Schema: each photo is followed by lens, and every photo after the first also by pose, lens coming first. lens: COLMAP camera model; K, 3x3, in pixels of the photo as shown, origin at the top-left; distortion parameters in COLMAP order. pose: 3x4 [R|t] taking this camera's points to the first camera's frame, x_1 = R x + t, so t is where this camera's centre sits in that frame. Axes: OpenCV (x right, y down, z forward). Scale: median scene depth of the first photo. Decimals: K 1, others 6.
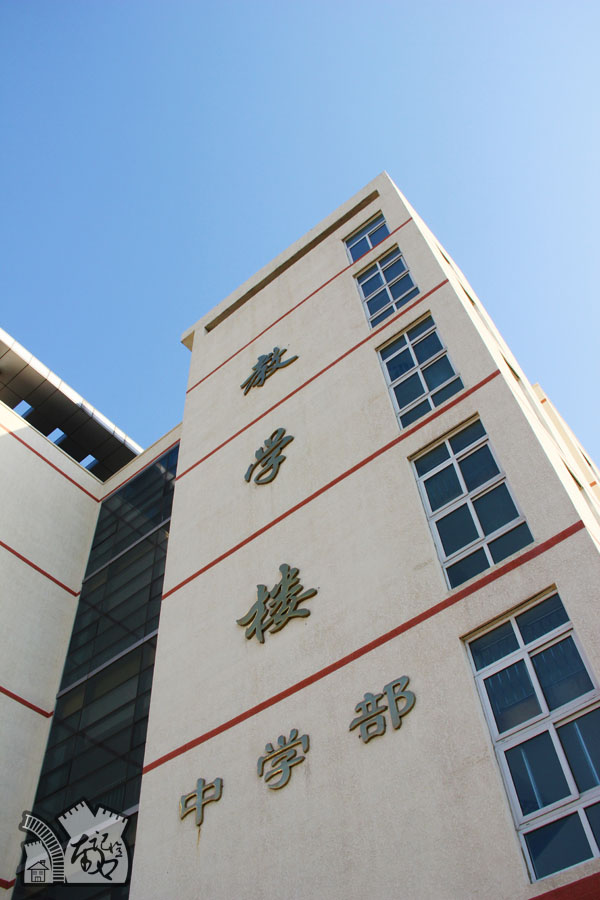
lens RADIAL K [[754.8, 0, 300.0], [0, 754.8, 450.0], [0, 0, 1]] dist [-0.163533, 0.122311]
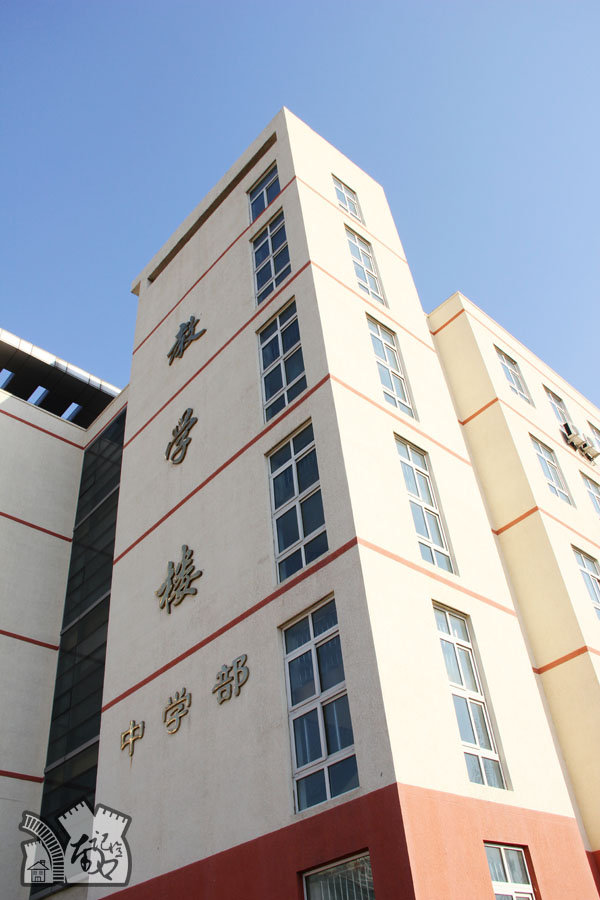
lens RADIAL K [[754.8, 0, 300.0], [0, 754.8, 450.0], [0, 0, 1]] dist [-0.163533, 0.122311]
pose [[0.987652, -0.122724, -0.097382, 0.326273], [0.141936, 0.964064, 0.224576, -0.267215], [0.066322, -0.235625, 0.969578, -0.169589]]
